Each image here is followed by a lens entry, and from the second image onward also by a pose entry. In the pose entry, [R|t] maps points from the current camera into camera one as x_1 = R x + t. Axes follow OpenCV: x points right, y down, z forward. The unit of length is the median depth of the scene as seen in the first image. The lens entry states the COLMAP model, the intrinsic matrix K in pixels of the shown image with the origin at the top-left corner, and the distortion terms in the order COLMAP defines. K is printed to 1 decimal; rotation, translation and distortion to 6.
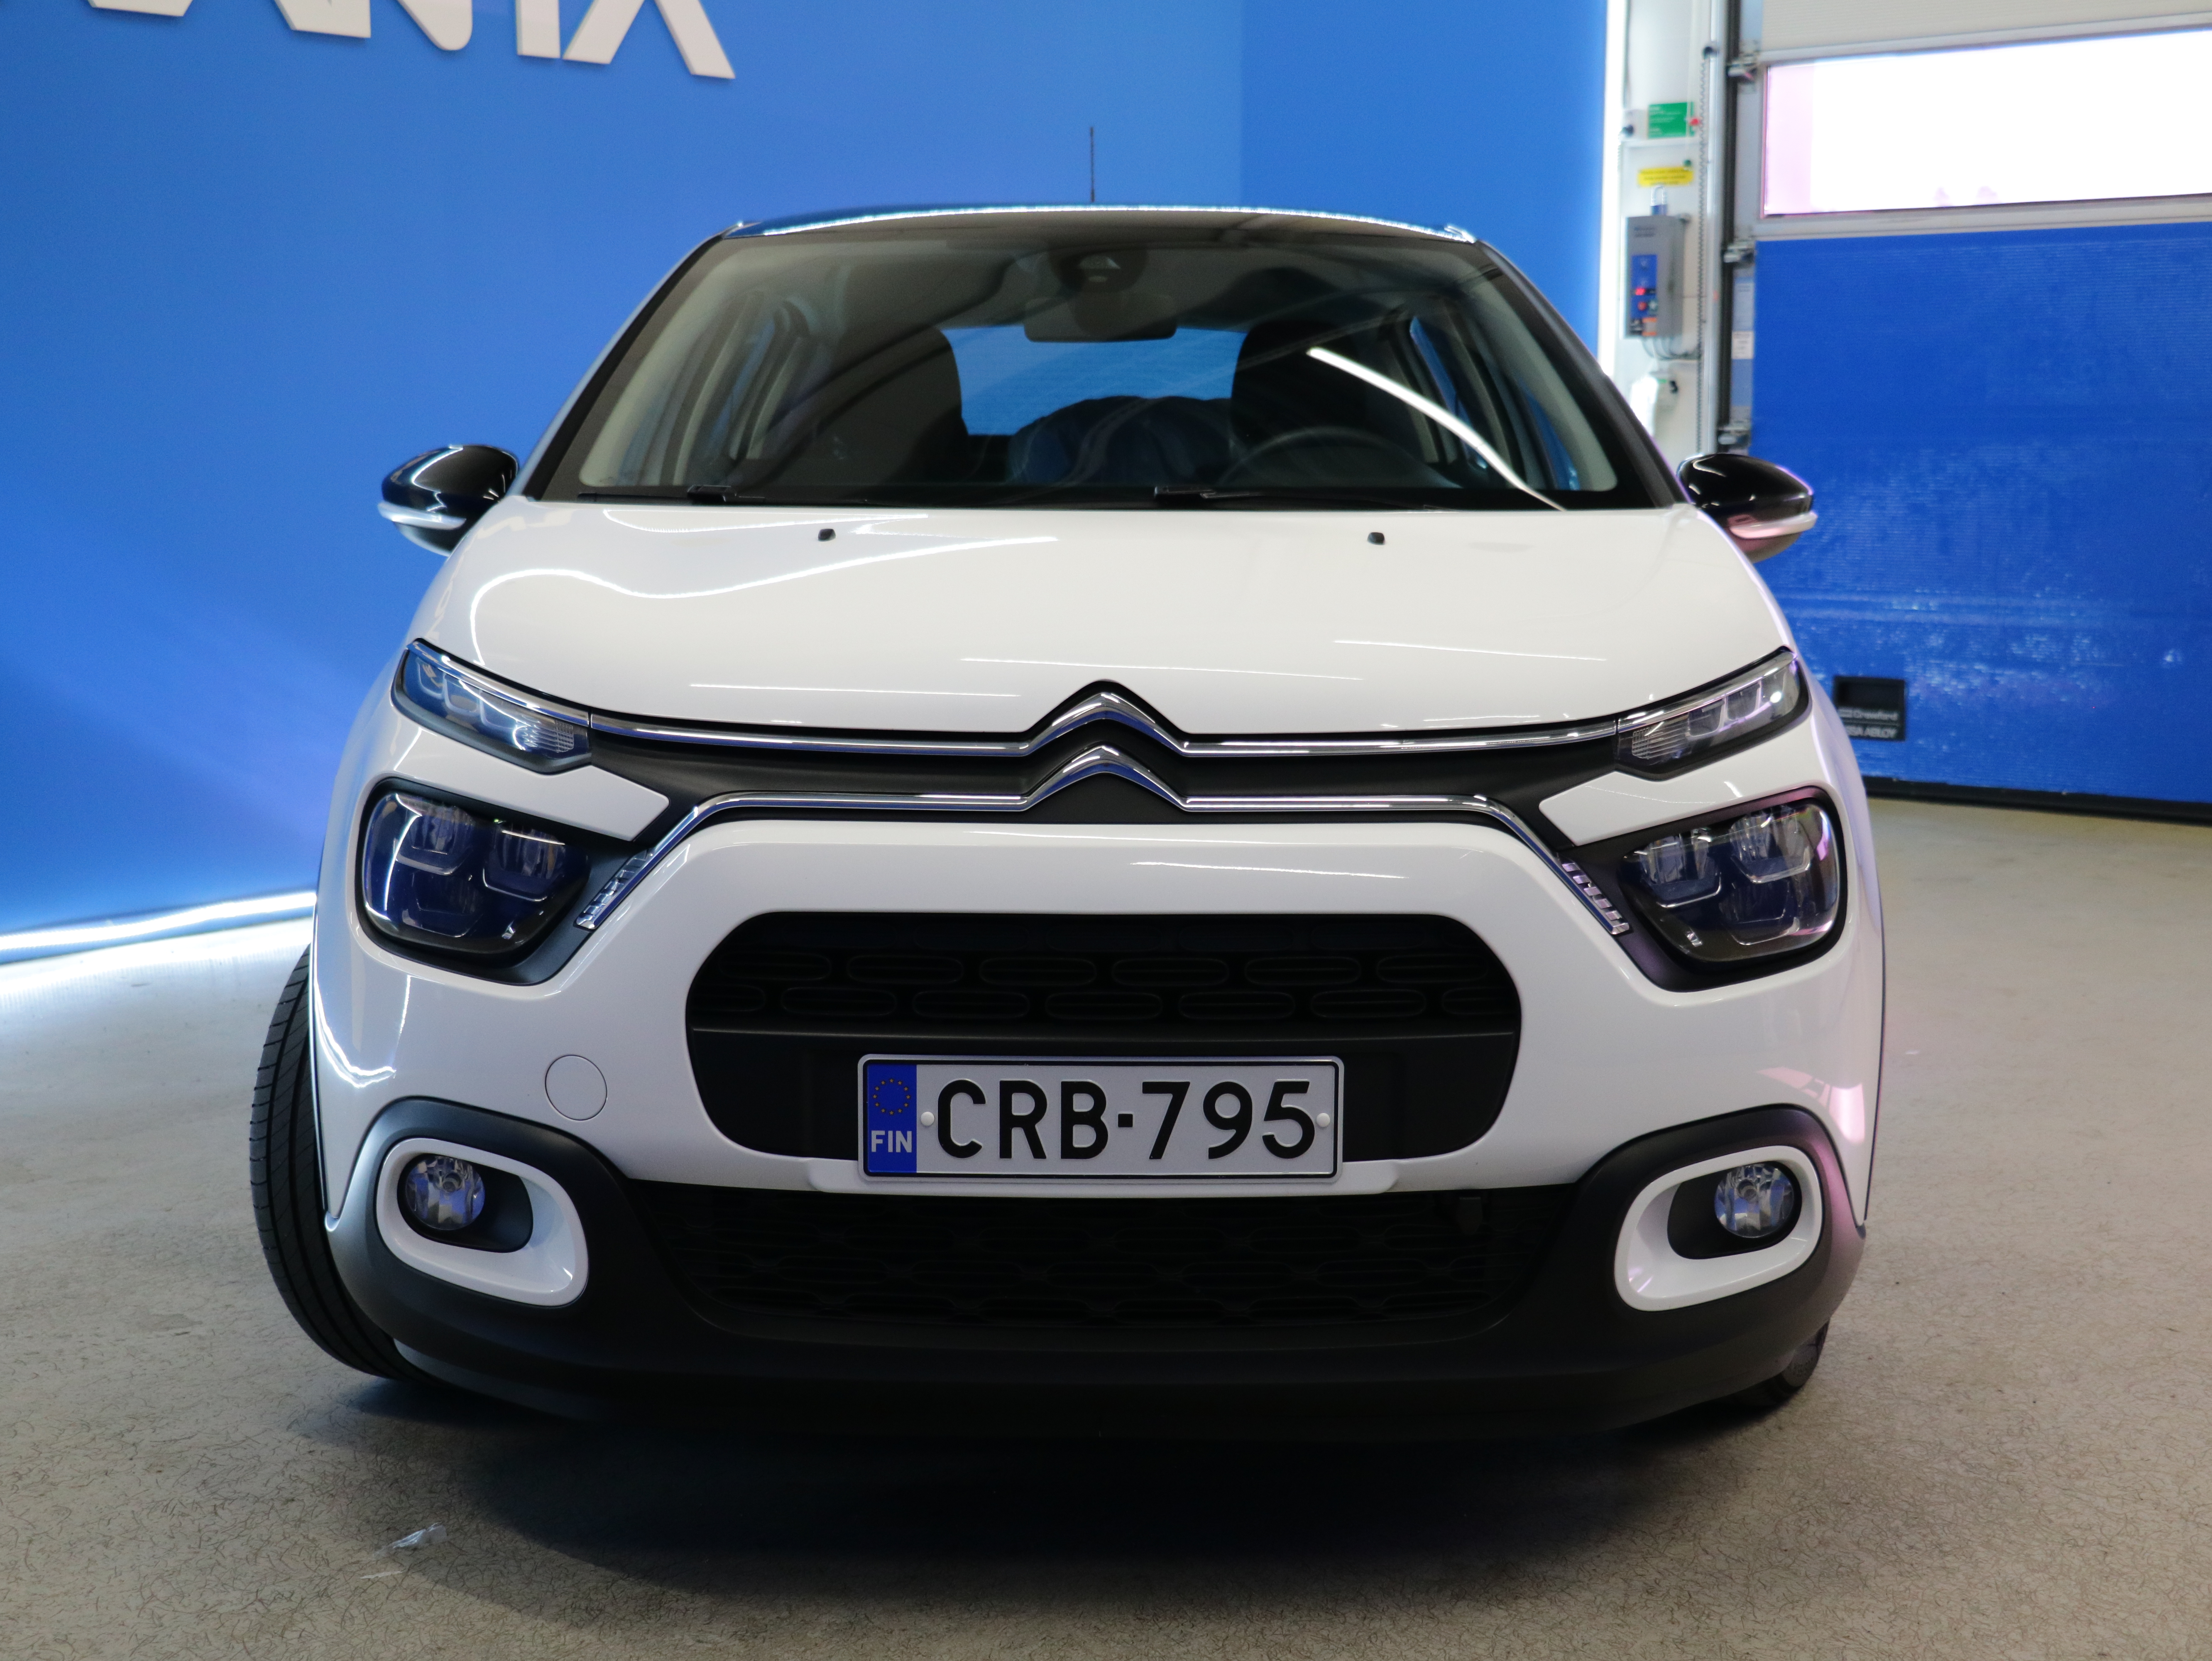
lens RADIAL K [[2822.4, 0, 994.9], [0, 2822.4, 827.4], [0, 0, 1]] dist [-0.005834, -0.028950]
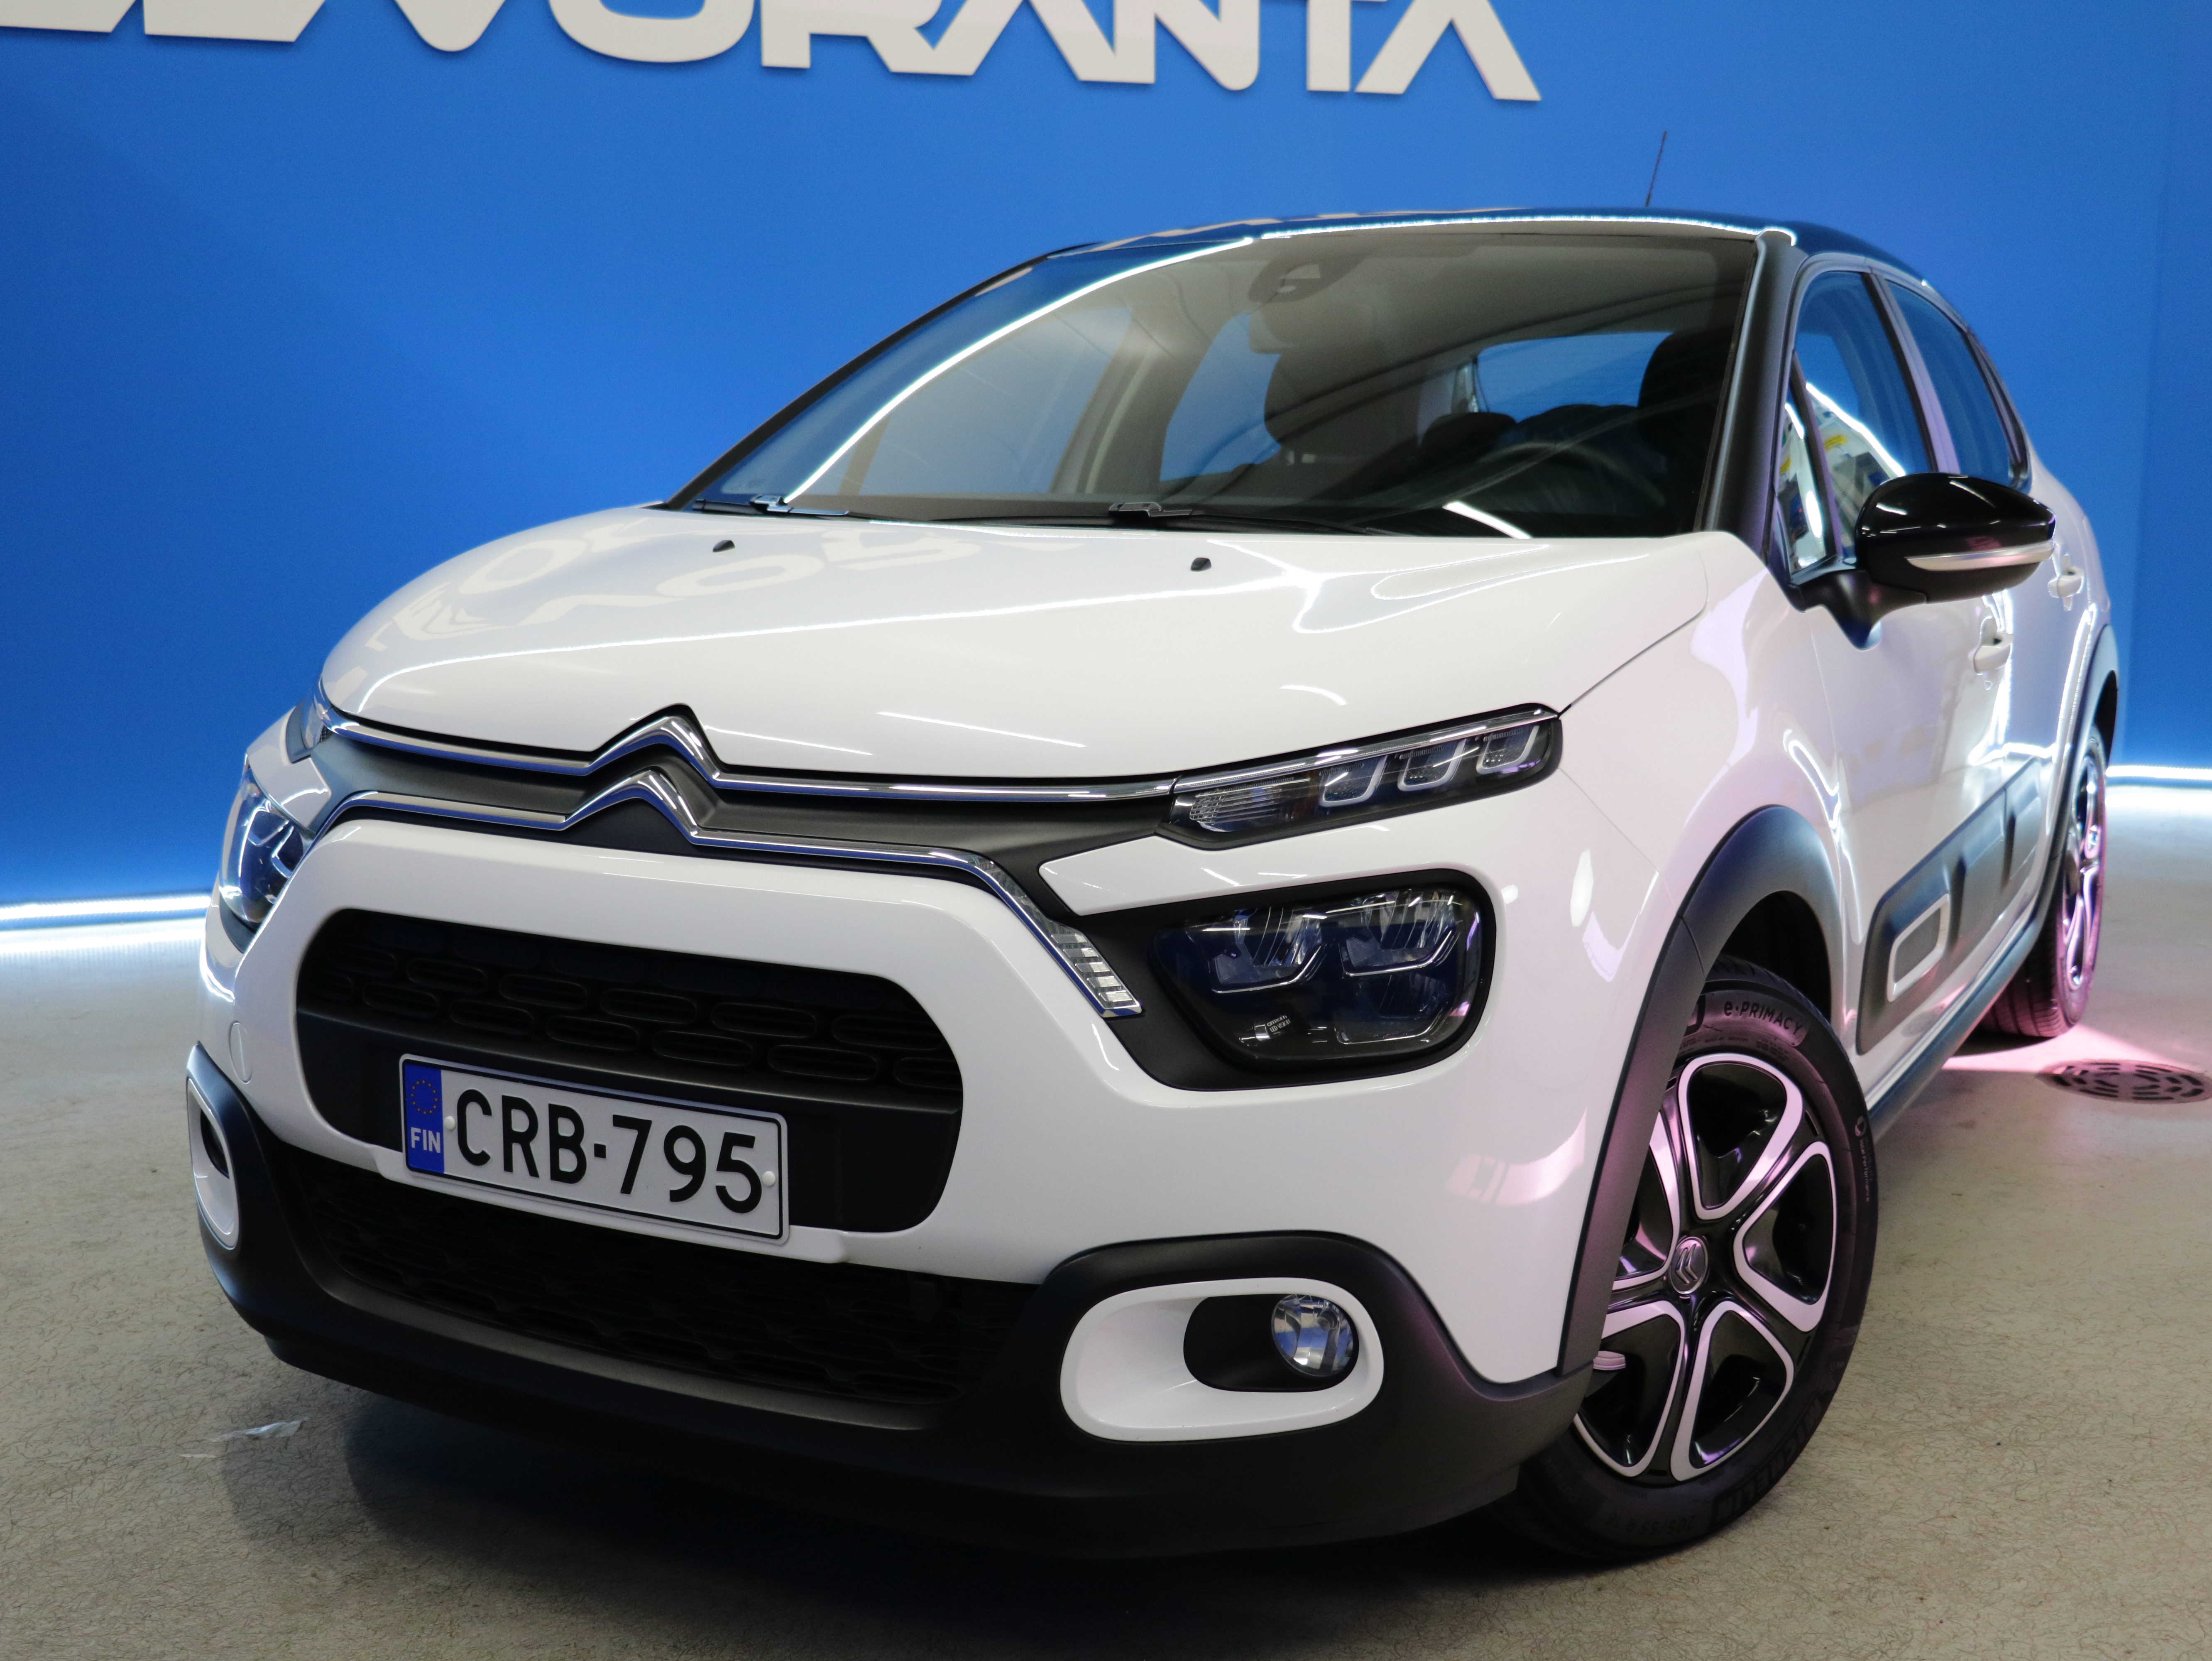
lens RADIAL K [[2449.6, 0, 1091.2], [0, 2449.6, 818.9], [0, 0, 1]] dist [-0.015238, -0.000766]
pose [[0.891884, 0.074066, -0.446157, 0.572962], [-0.065143, 0.997250, 0.035329, -0.053710], [0.447547, -0.002446, 0.894257, 0.308584]]
